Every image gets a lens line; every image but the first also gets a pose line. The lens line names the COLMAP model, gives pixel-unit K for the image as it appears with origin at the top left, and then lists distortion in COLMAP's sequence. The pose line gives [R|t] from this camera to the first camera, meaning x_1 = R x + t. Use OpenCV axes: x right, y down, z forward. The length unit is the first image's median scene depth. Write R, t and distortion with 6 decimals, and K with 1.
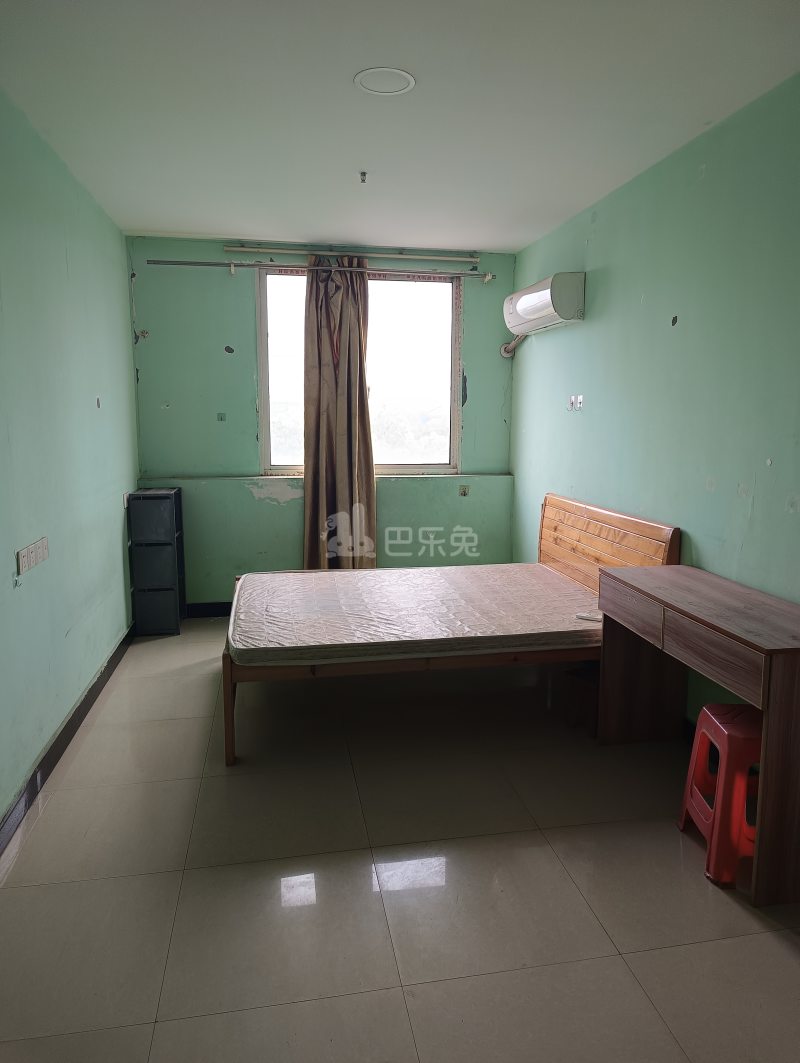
lens RADIAL K [[744.7, 0, 406.4], [0, 744.7, 518.0], [0, 0, 1]] dist [0.041792, -0.029784]
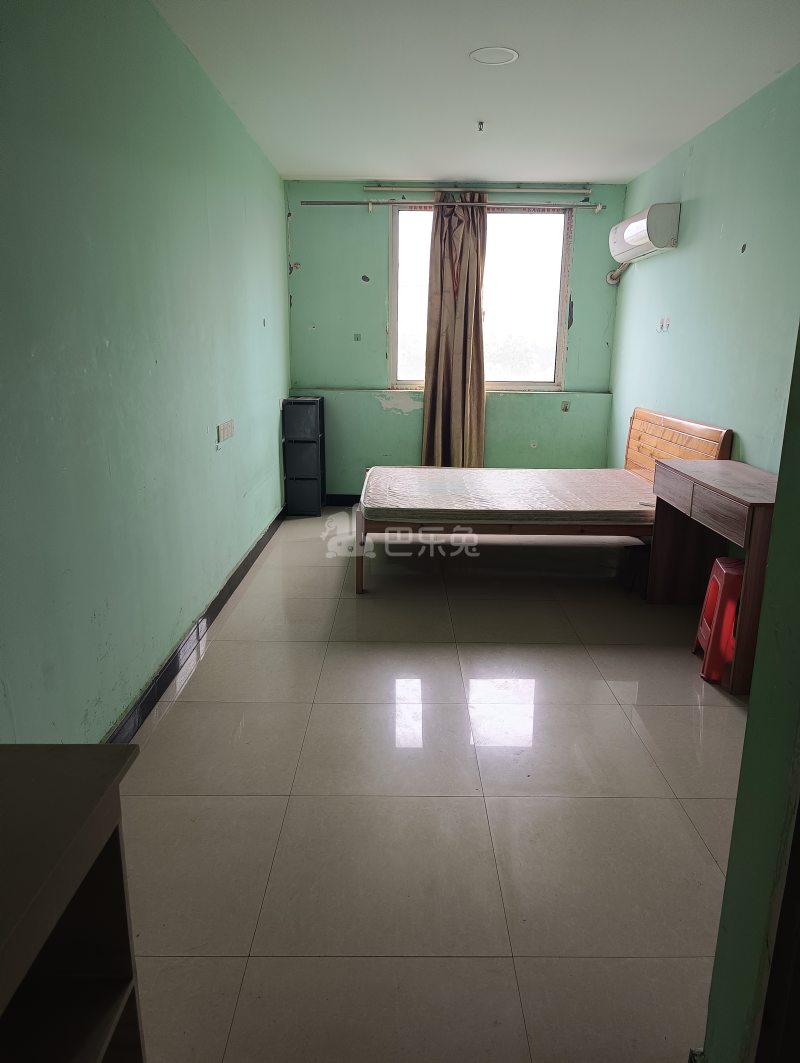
lens RADIAL K [[744.7, 0, 403.8], [0, 744.7, 536.2], [0, 0, 1]] dist [0.041792, -0.029784]
pose [[0.984555, 0.052080, -0.167150, 0.045538], [-0.033620, 0.993204, 0.111429, 0.050377], [0.171817, -0.104088, 0.979615, -0.209798]]
